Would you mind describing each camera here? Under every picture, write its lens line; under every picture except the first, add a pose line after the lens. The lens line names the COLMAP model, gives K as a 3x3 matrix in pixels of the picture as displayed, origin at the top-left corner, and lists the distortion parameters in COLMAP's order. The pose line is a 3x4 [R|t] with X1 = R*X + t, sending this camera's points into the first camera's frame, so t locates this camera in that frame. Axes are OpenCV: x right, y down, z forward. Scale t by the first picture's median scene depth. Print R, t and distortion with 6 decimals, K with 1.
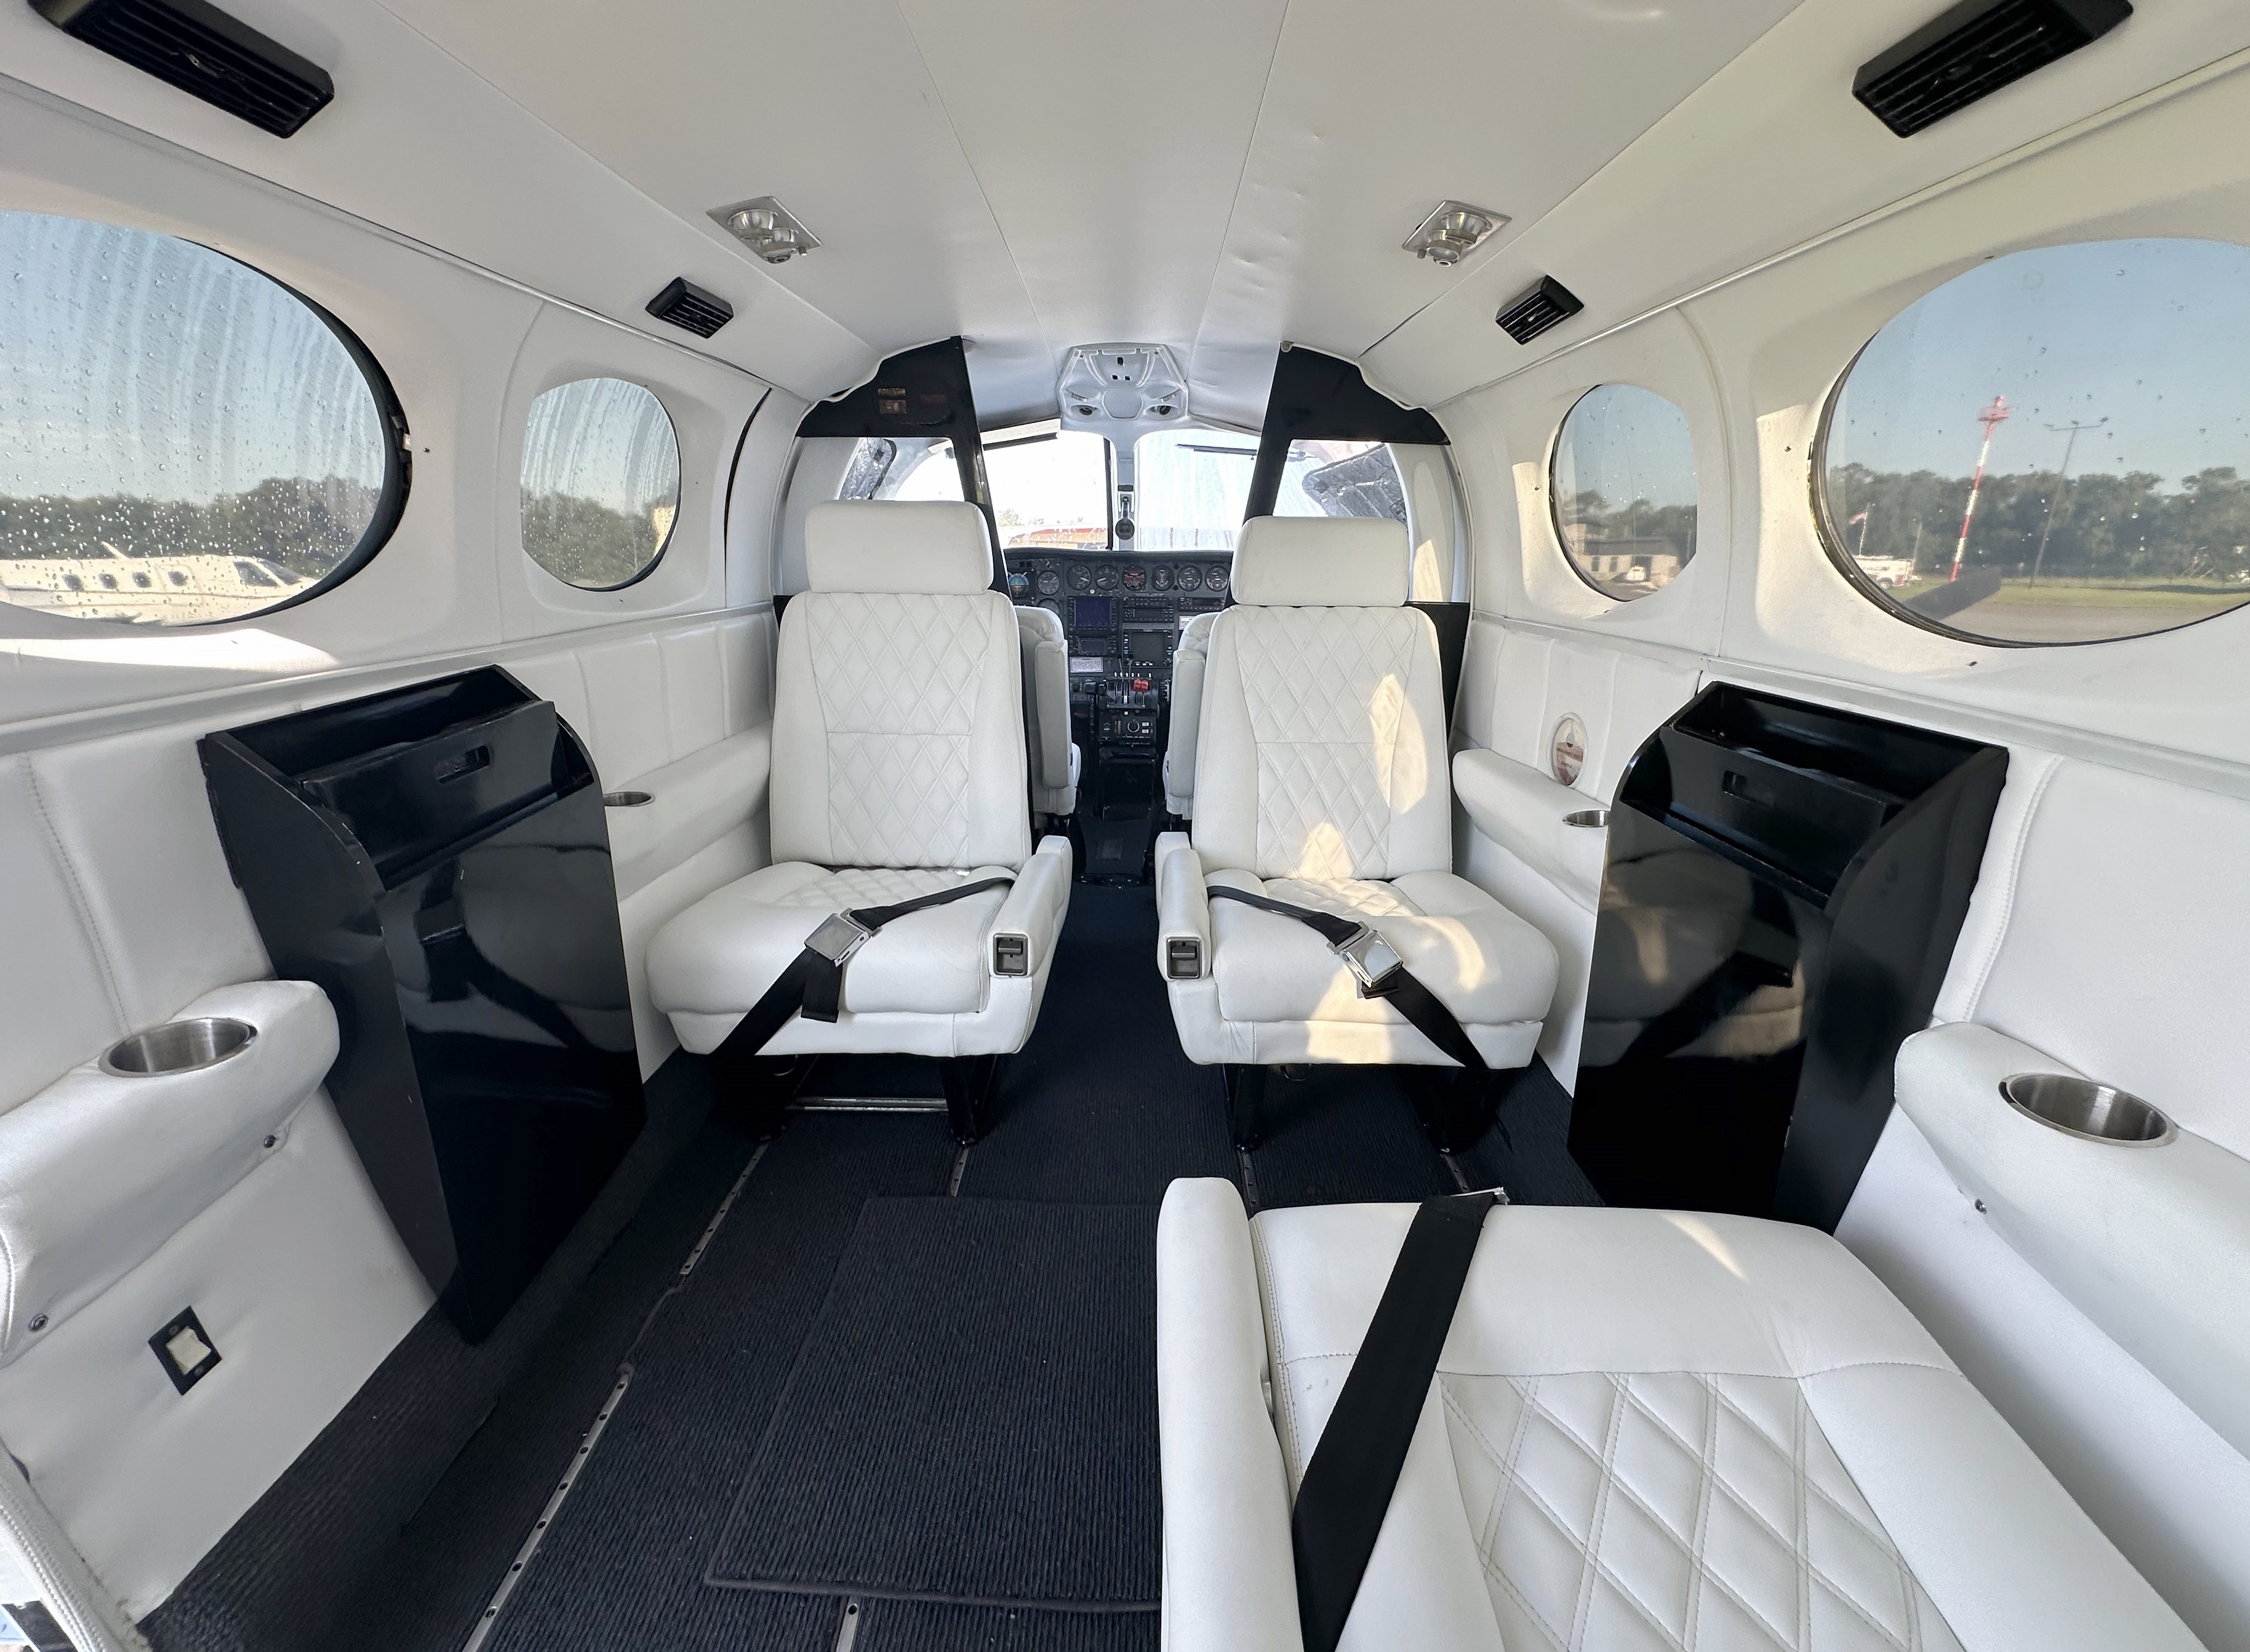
lens RADIAL K [[903.7, 0, 1121.1], [0, 903.7, 807.9], [0, 0, 1]] dist [-0.002216, 0.000143]
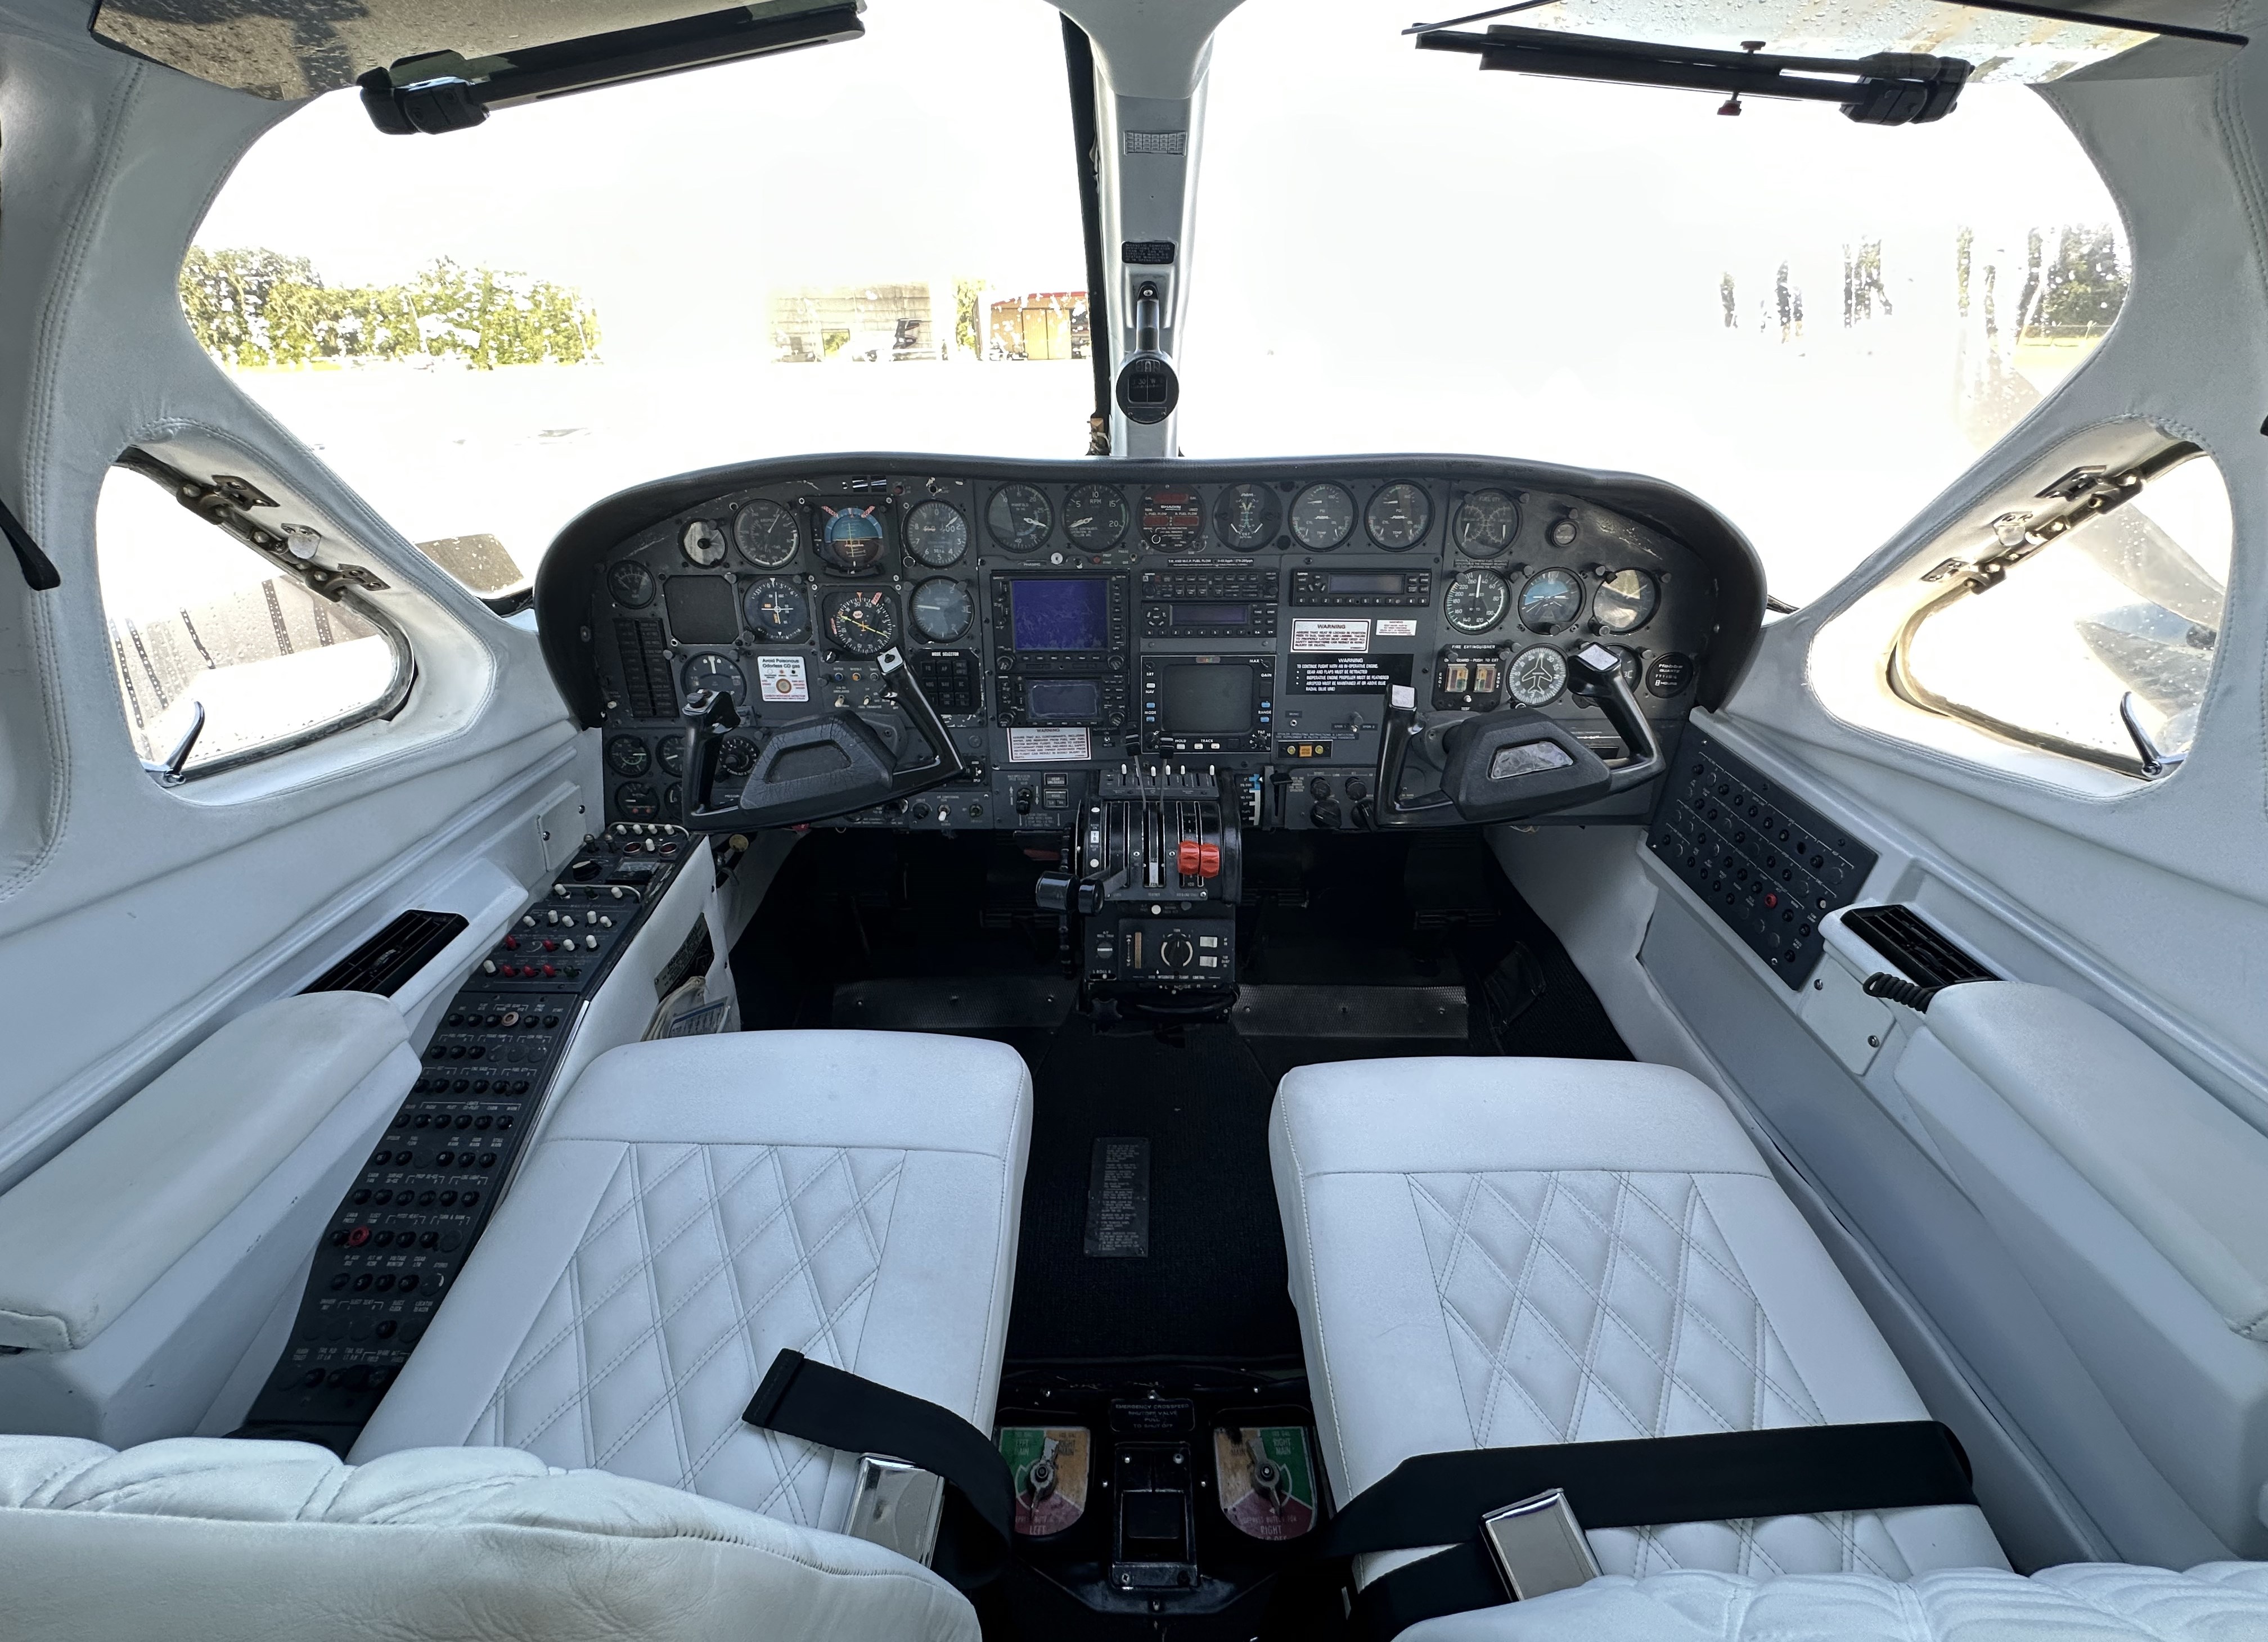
lens RADIAL K [[1032.6, 0, 1130.0], [0, 1032.6, 812.0], [0, 0, 1]] dist [0.001401, 0.000530]
pose [[0.999832, -0.018083, 0.003097, -0.005373], [0.017330, 0.986318, 0.163940, -0.213815], [-0.006019, -0.163859, 0.986465, 0.593964]]
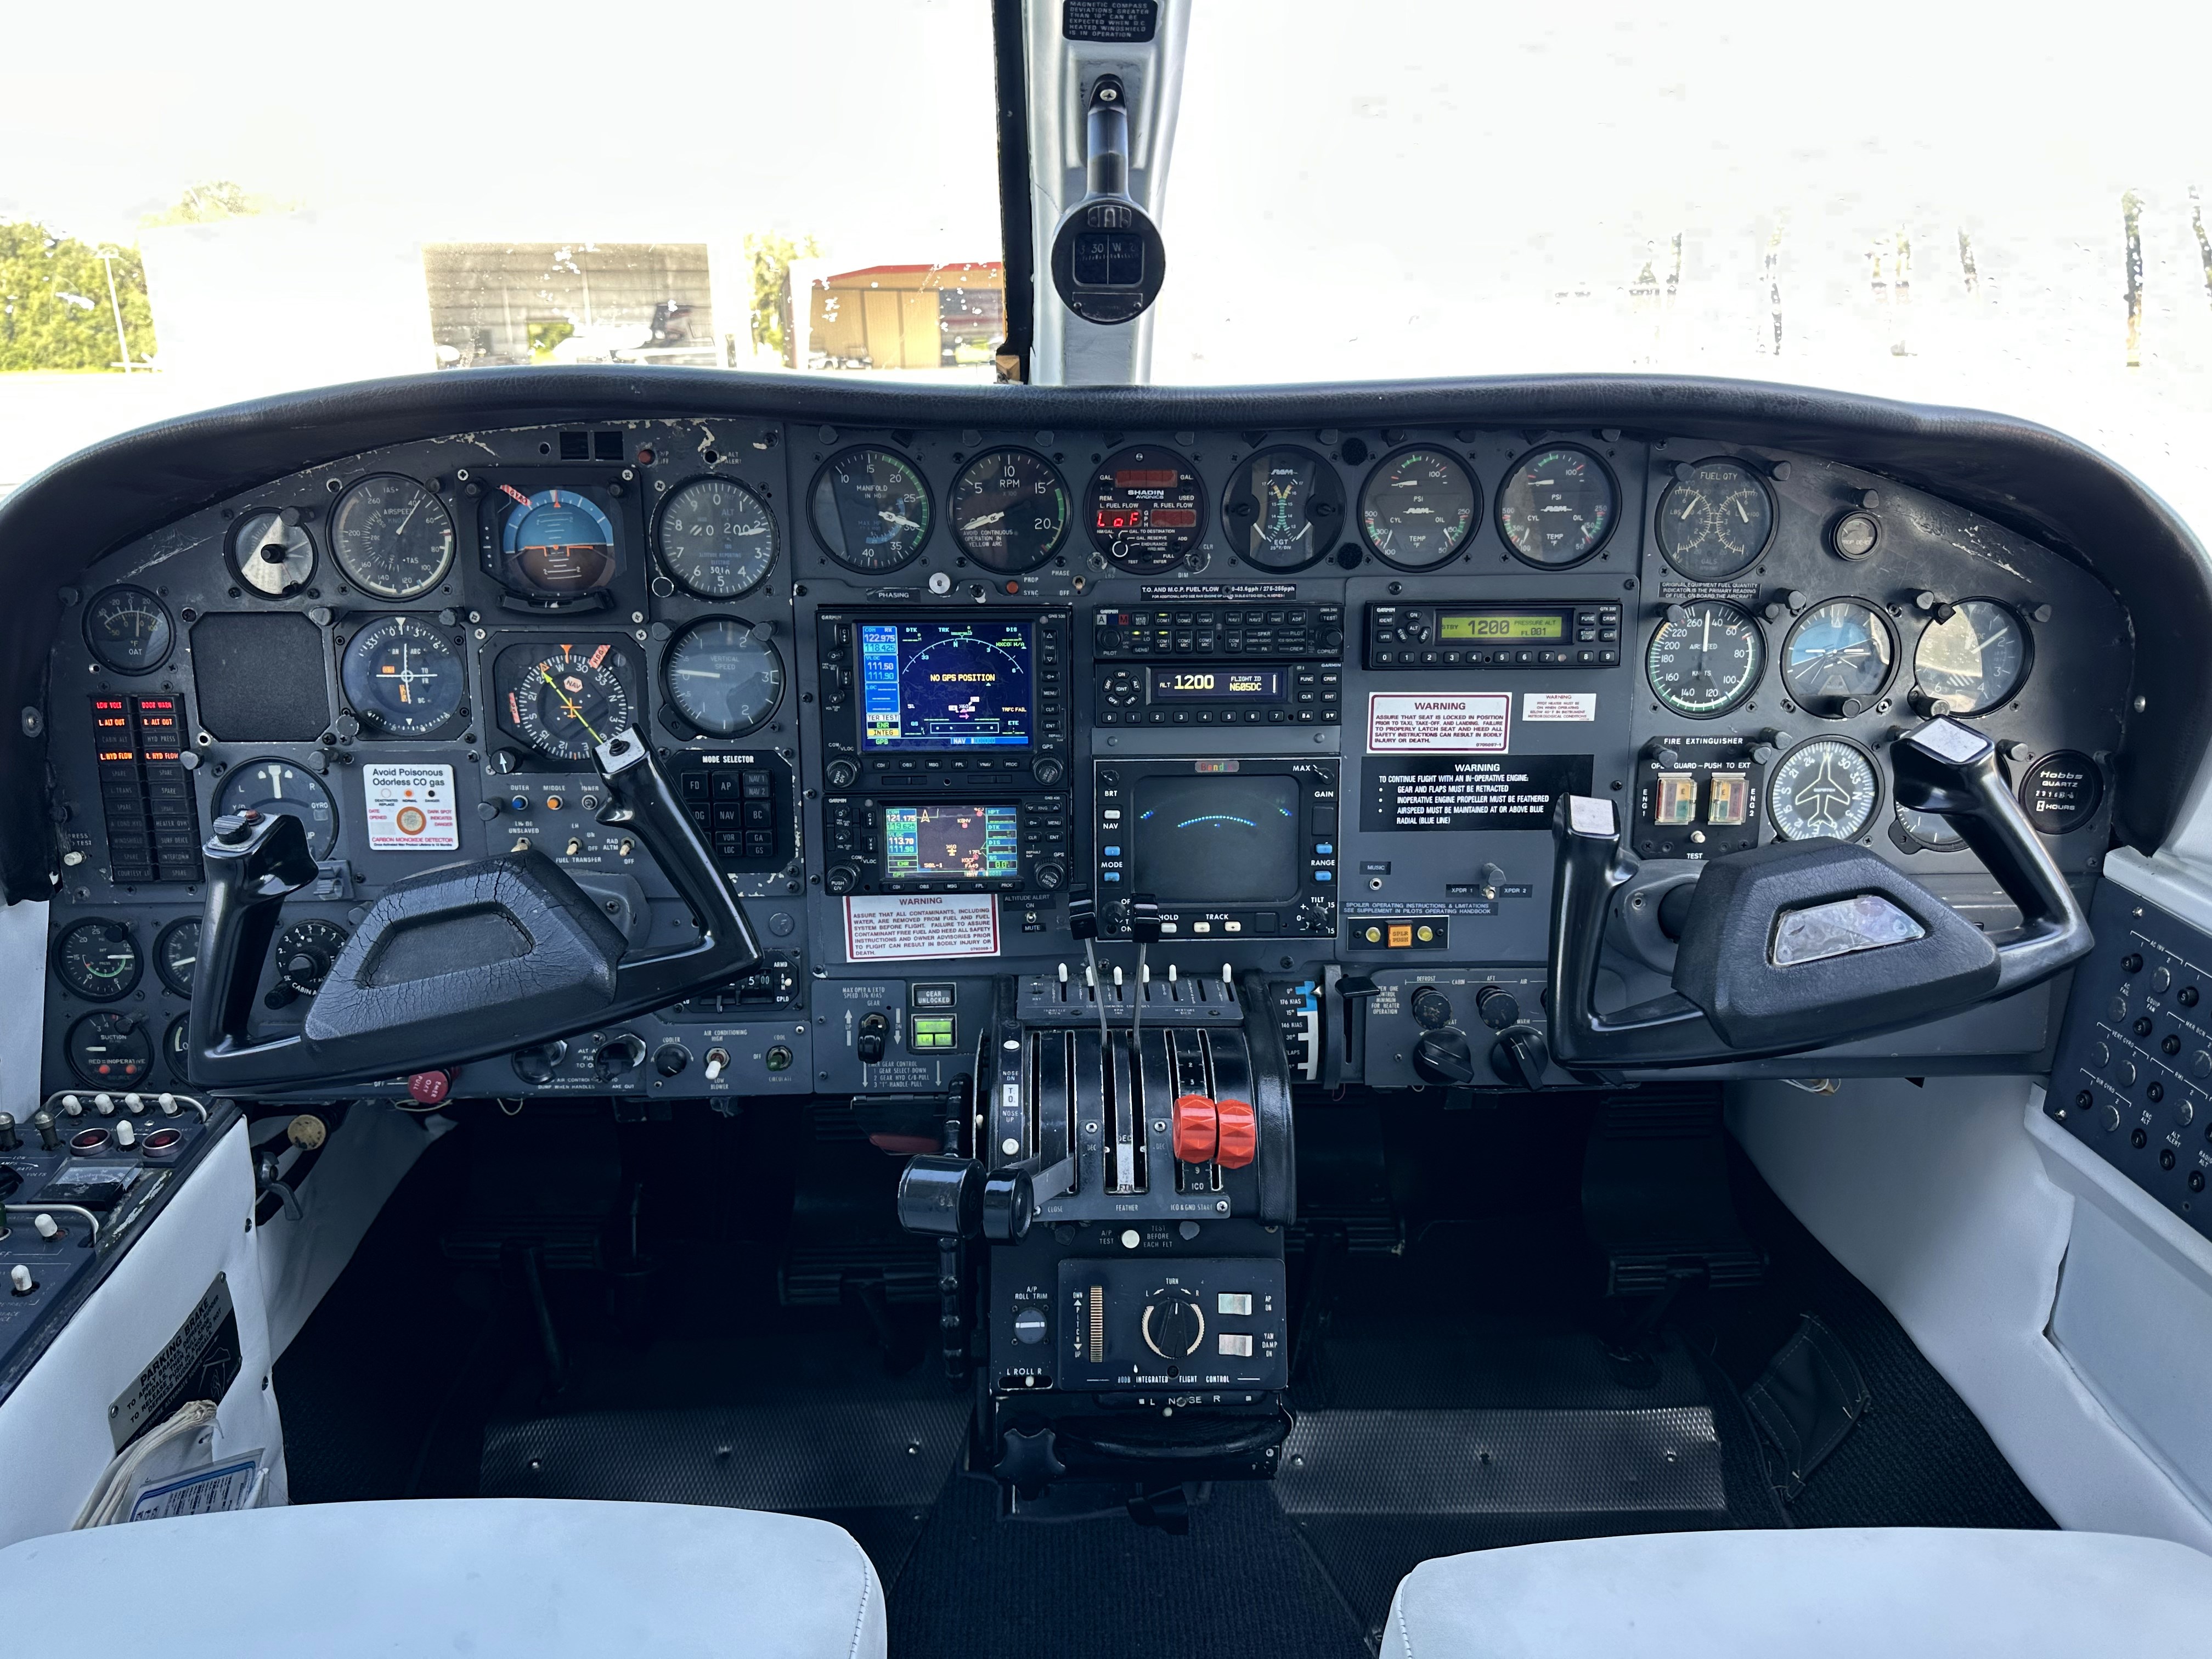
lens RADIAL K [[1767.3, 0, 1112.2], [0, 1767.3, 823.8], [0, 0, 1]] dist [0.066553, -0.104818]
pose [[0.998553, -0.023414, 0.048421, -0.013870], [0.023964, 0.999654, -0.010820, -0.188024], [-0.048151, 0.011965, 0.998768, 0.633164]]
